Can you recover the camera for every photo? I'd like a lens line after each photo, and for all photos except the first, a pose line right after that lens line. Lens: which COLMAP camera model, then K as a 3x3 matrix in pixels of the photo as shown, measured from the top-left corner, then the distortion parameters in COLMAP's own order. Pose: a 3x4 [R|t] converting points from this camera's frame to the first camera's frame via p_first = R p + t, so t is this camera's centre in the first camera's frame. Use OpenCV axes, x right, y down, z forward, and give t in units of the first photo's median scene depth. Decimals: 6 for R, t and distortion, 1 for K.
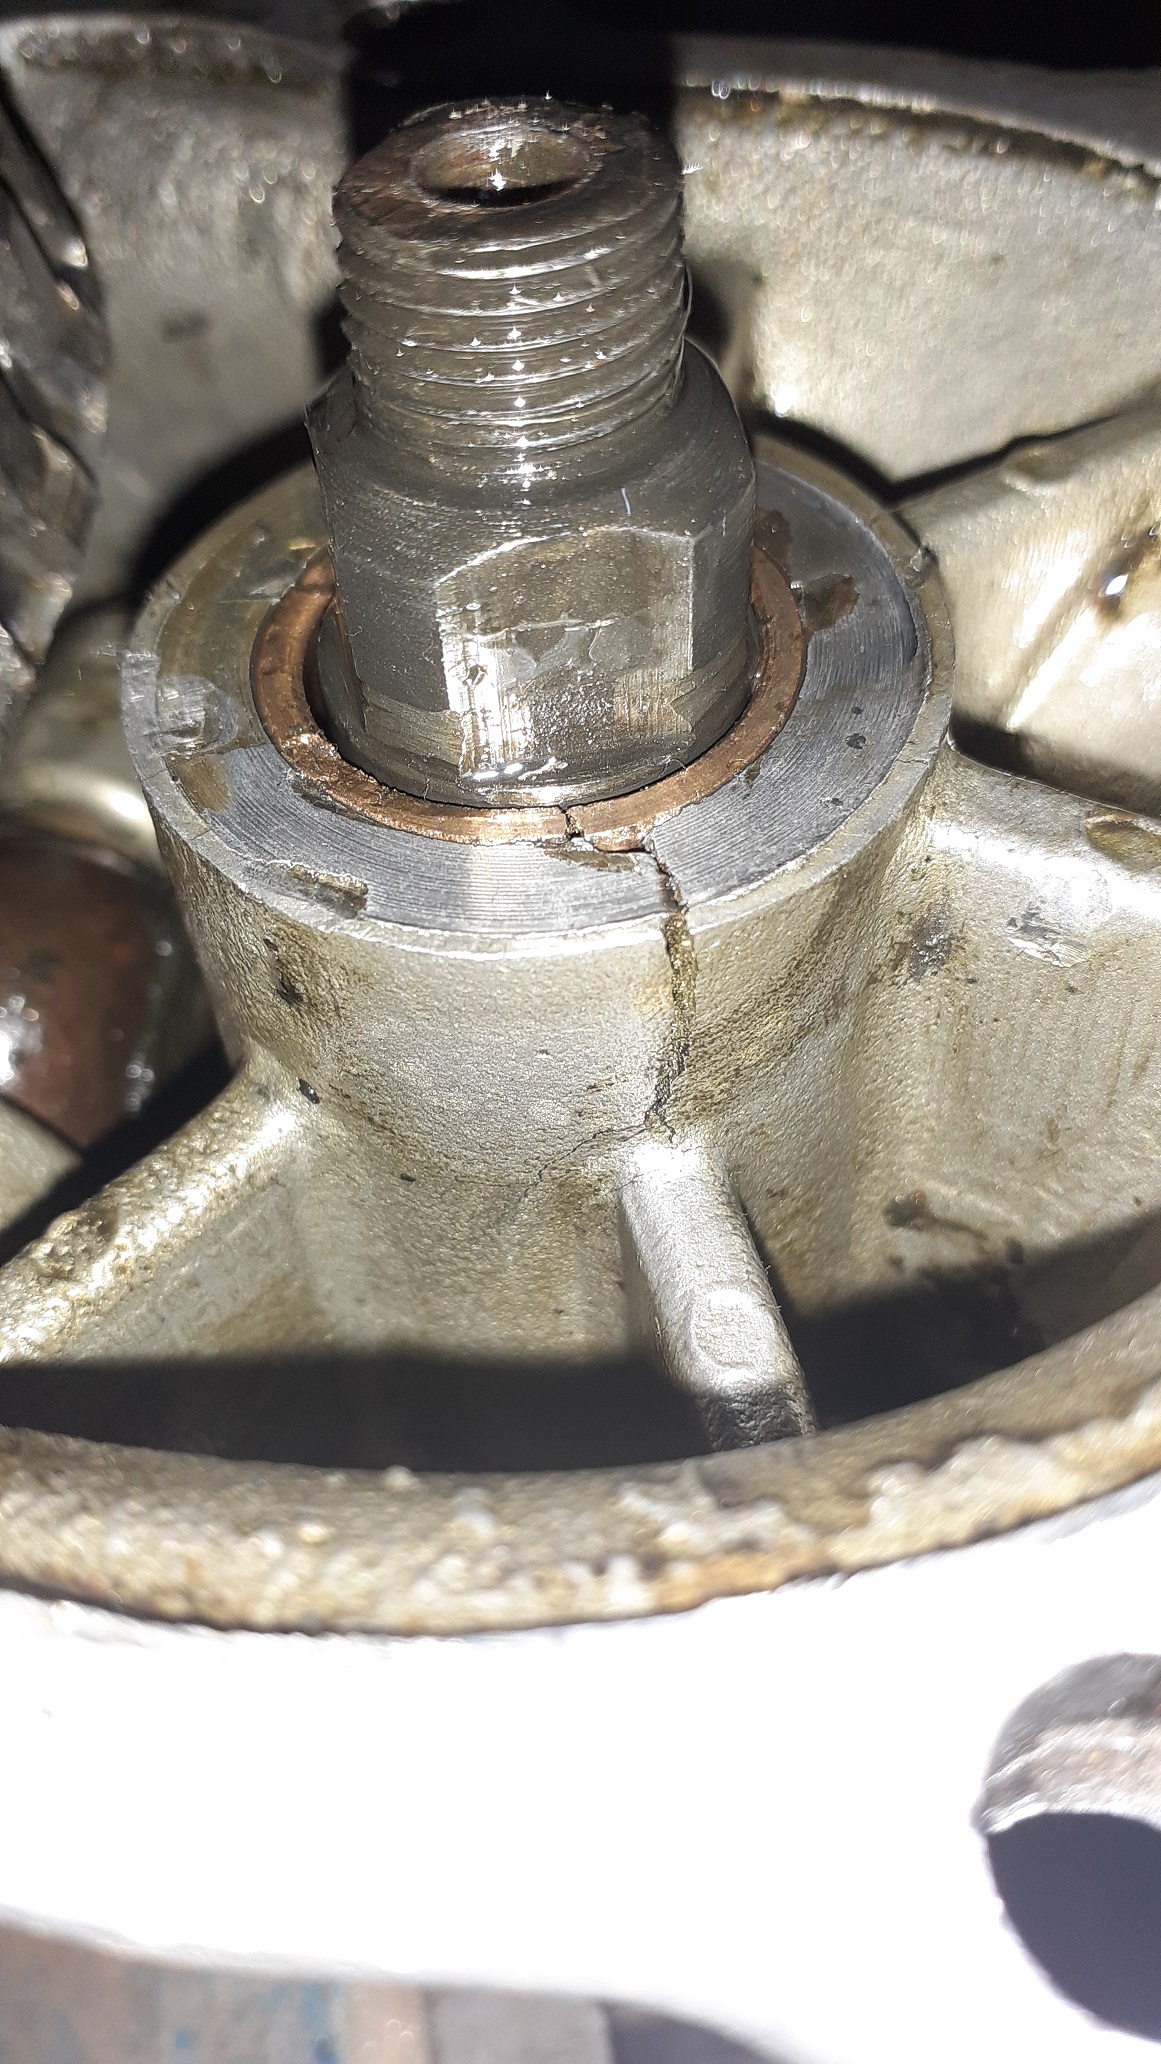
lens RADIAL K [[1688.6, 0, 580.5], [0, 1688.6, 1032.0], [0, 0, 1]] dist [0.080910, -0.197661]
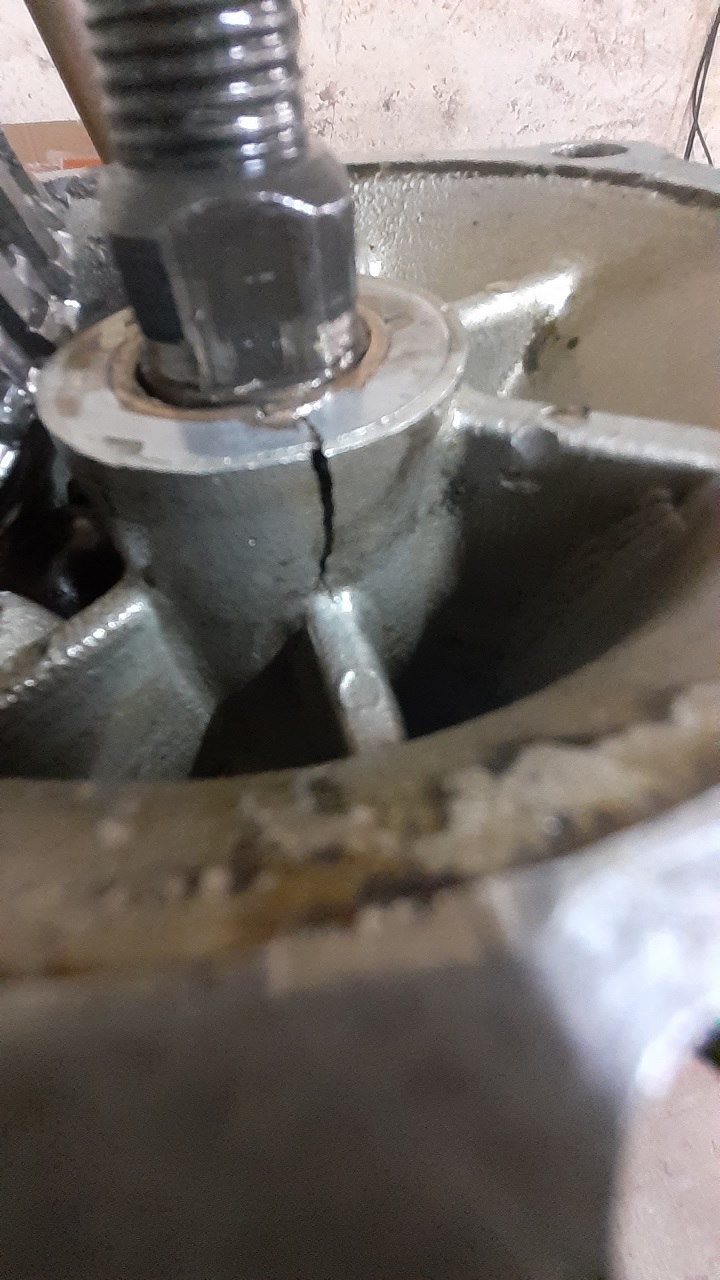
lens RADIAL K [[468.8, 0, 360.0], [0, 468.8, 640.0], [0, 0, 1]] dist [-0.000161, 0.000005]
pose [[0.999075, -0.026107, 0.034166, 0.094936], [0.025645, 0.999574, 0.013899, 0.150102], [-0.034514, -0.013010, 0.999320, 0.638626]]
